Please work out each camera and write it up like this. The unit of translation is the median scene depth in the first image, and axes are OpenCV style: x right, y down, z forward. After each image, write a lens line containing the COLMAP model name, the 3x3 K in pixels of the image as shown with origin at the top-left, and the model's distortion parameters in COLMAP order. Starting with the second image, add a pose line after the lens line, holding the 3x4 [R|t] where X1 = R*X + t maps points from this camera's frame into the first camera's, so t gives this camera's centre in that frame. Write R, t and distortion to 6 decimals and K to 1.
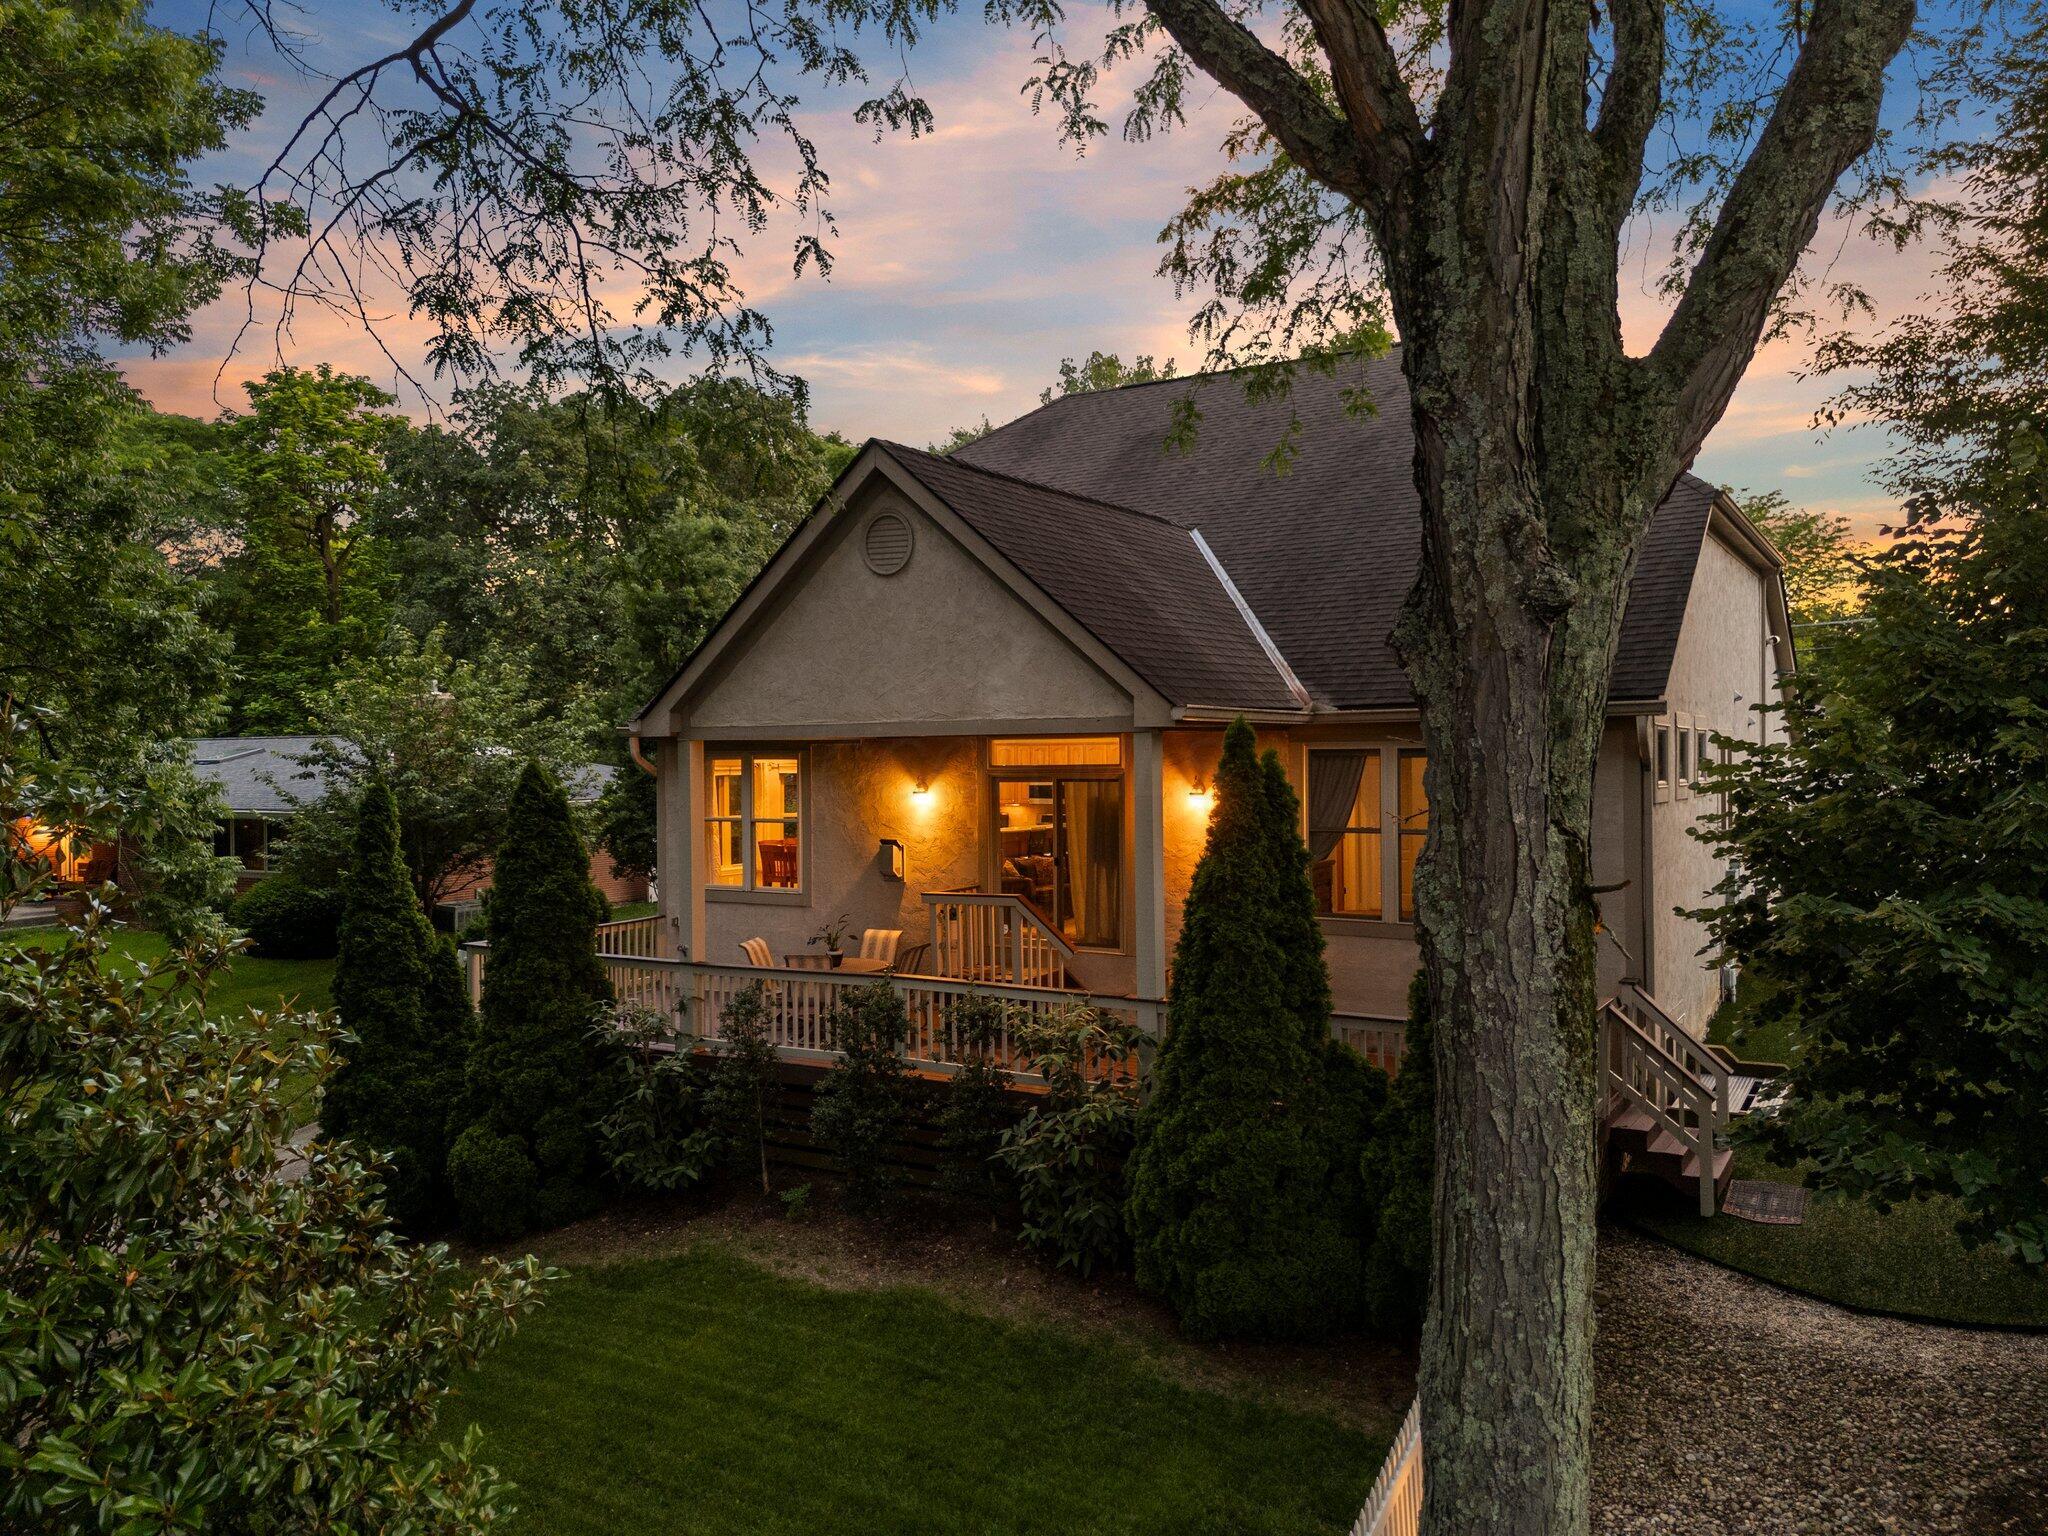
lens RADIAL K [[1498.5, 0, 1027.6], [0, 1498.5, 753.4], [0, 0, 1]] dist [0.081399, -0.093510]
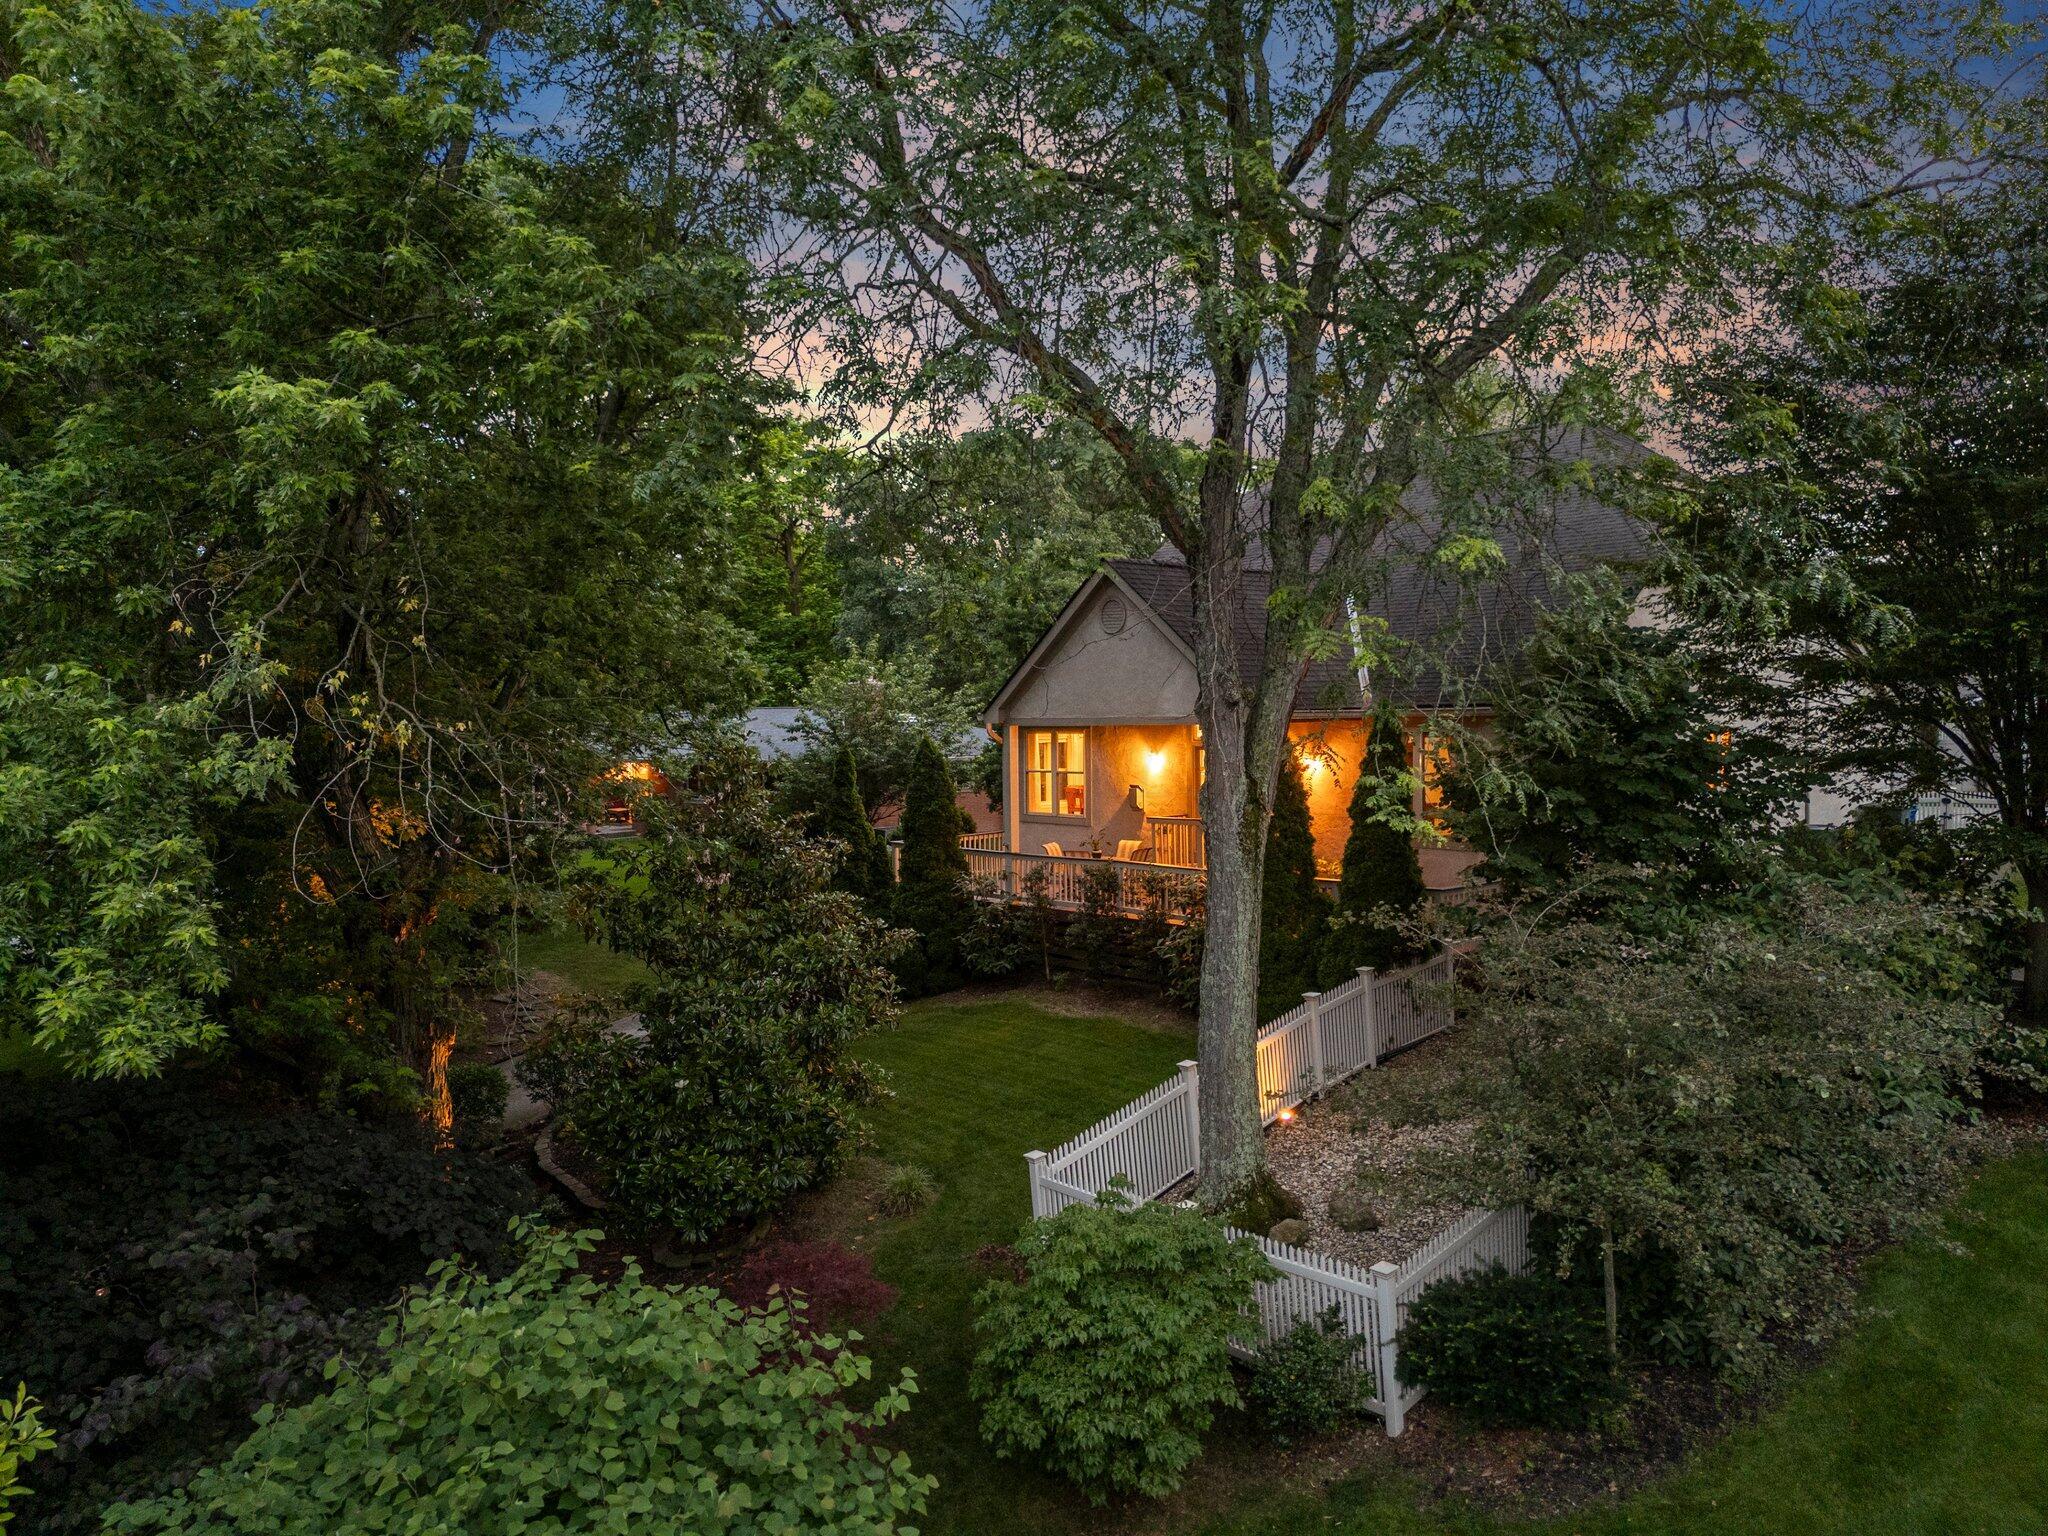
lens RADIAL K [[1498.5, 0, 1027.6], [0, 1498.5, 753.4], [0, 0, 1]] dist [0.081399, -0.093510]
pose [[0.964838, 0.007485, -0.262738, 0.196591], [0.000627, 0.999526, 0.030777, -0.023660], [0.262844, -0.029860, 0.964376, -0.522886]]
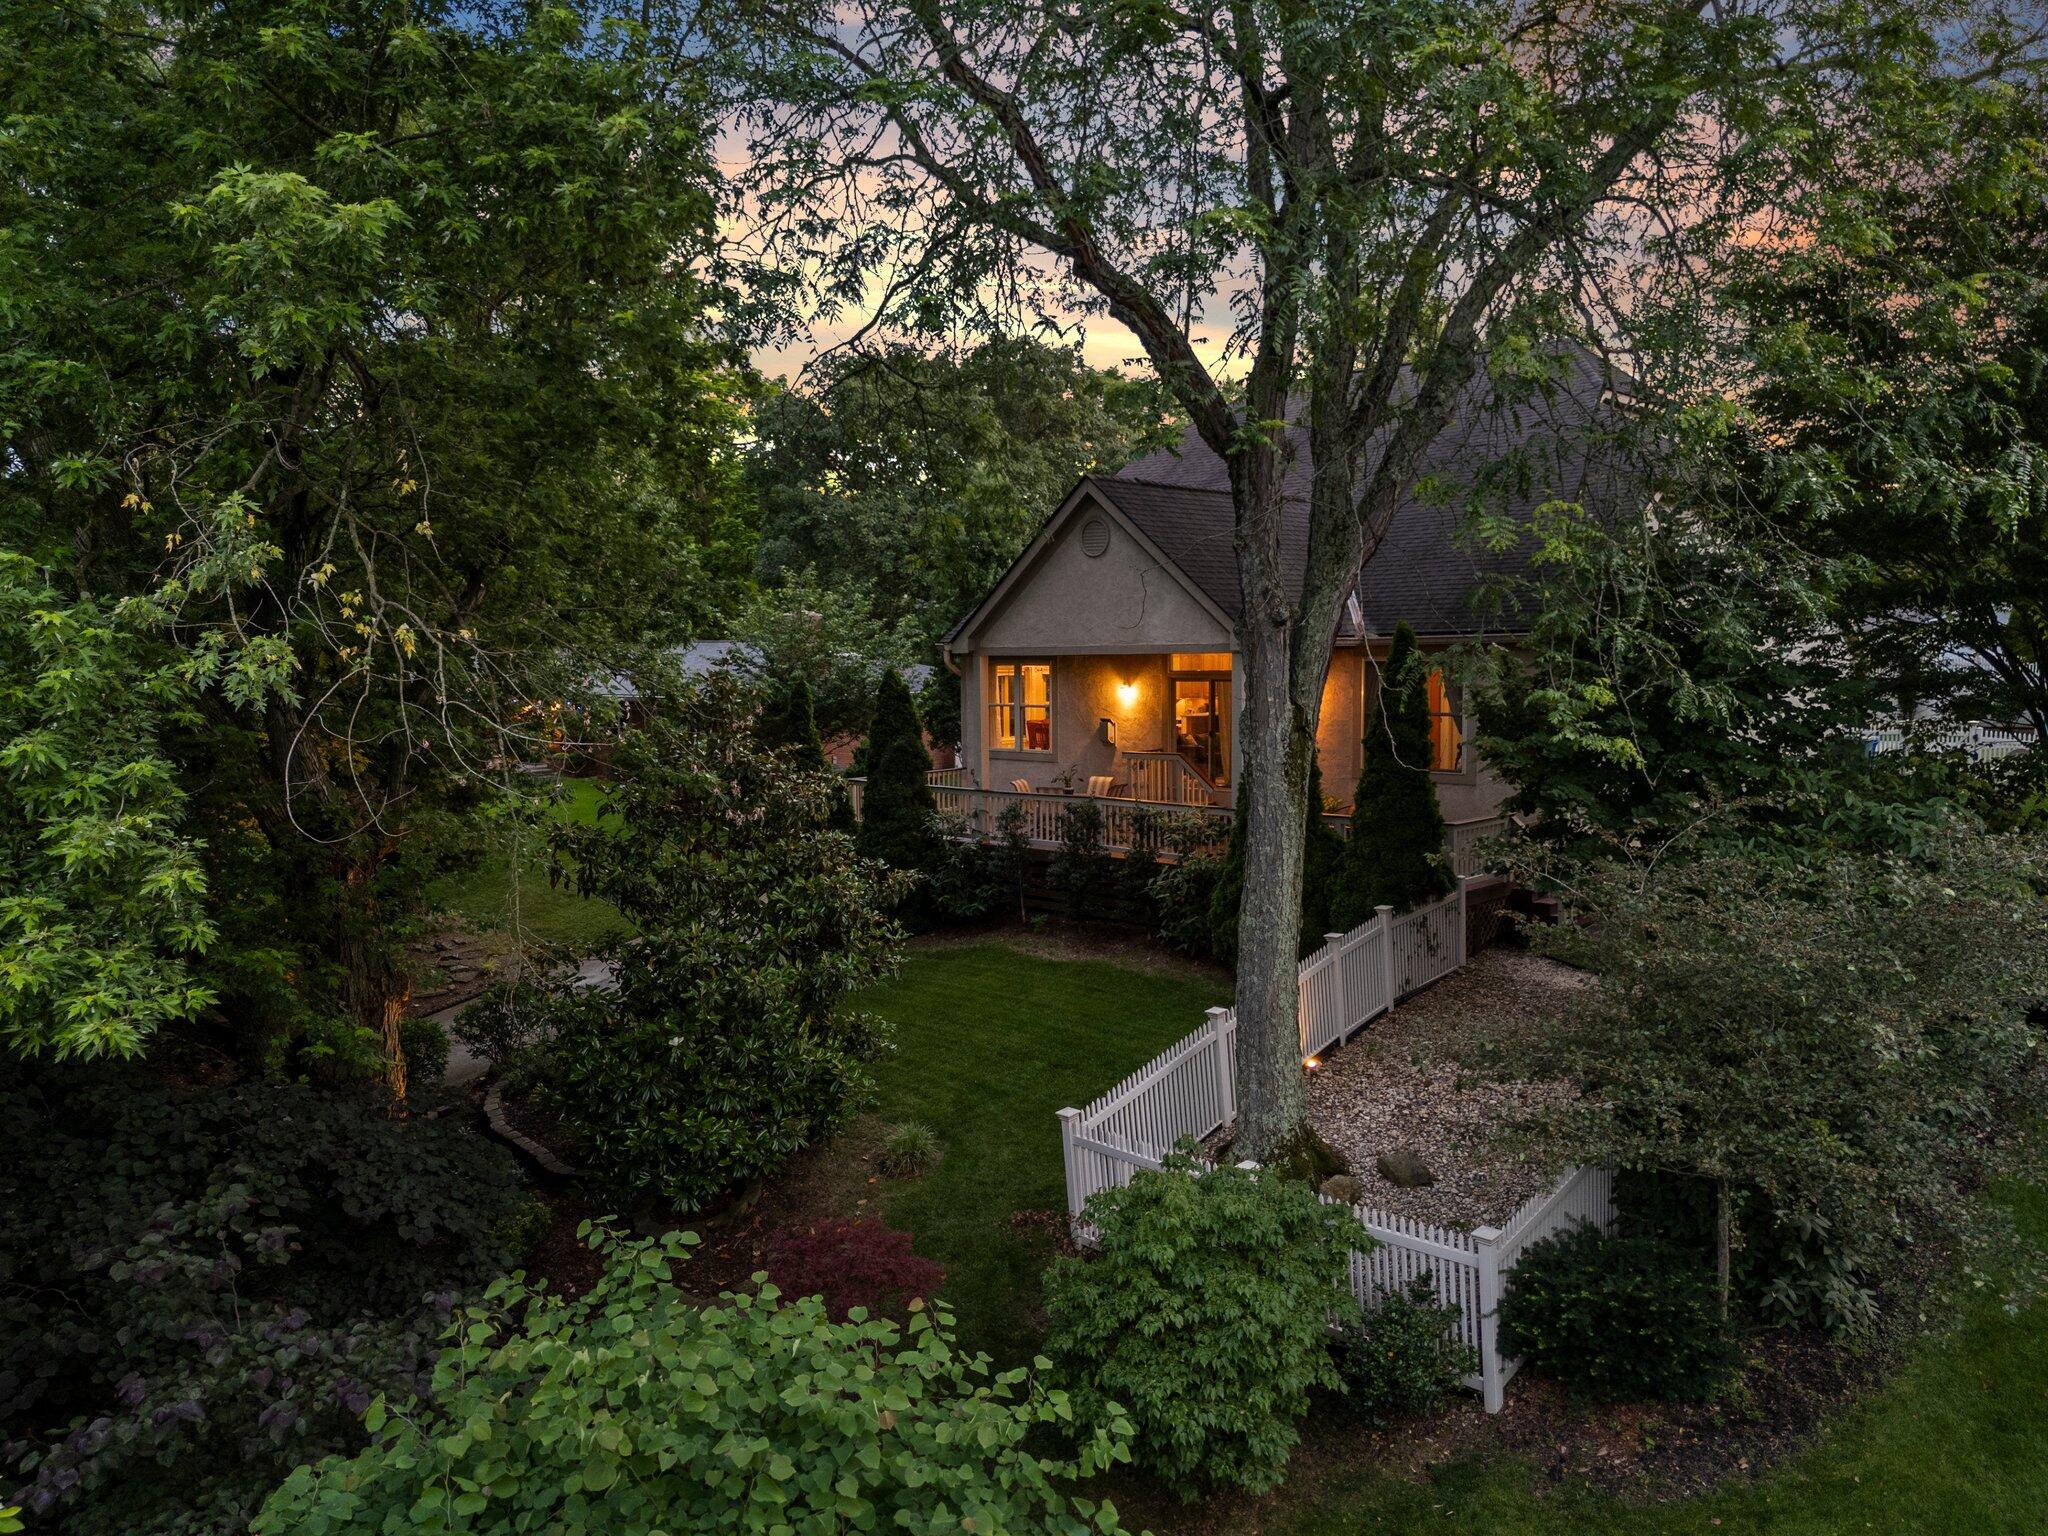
lens RADIAL K [[1498.5, 0, 1027.6], [0, 1498.5, 753.4], [0, 0, 1]] dist [0.081399, -0.093510]
pose [[0.980606, 0.015687, -0.195362, 0.116572], [-0.001970, 0.997530, 0.070213, -0.013313], [0.195981, -0.068467, 0.978215, -0.471235]]
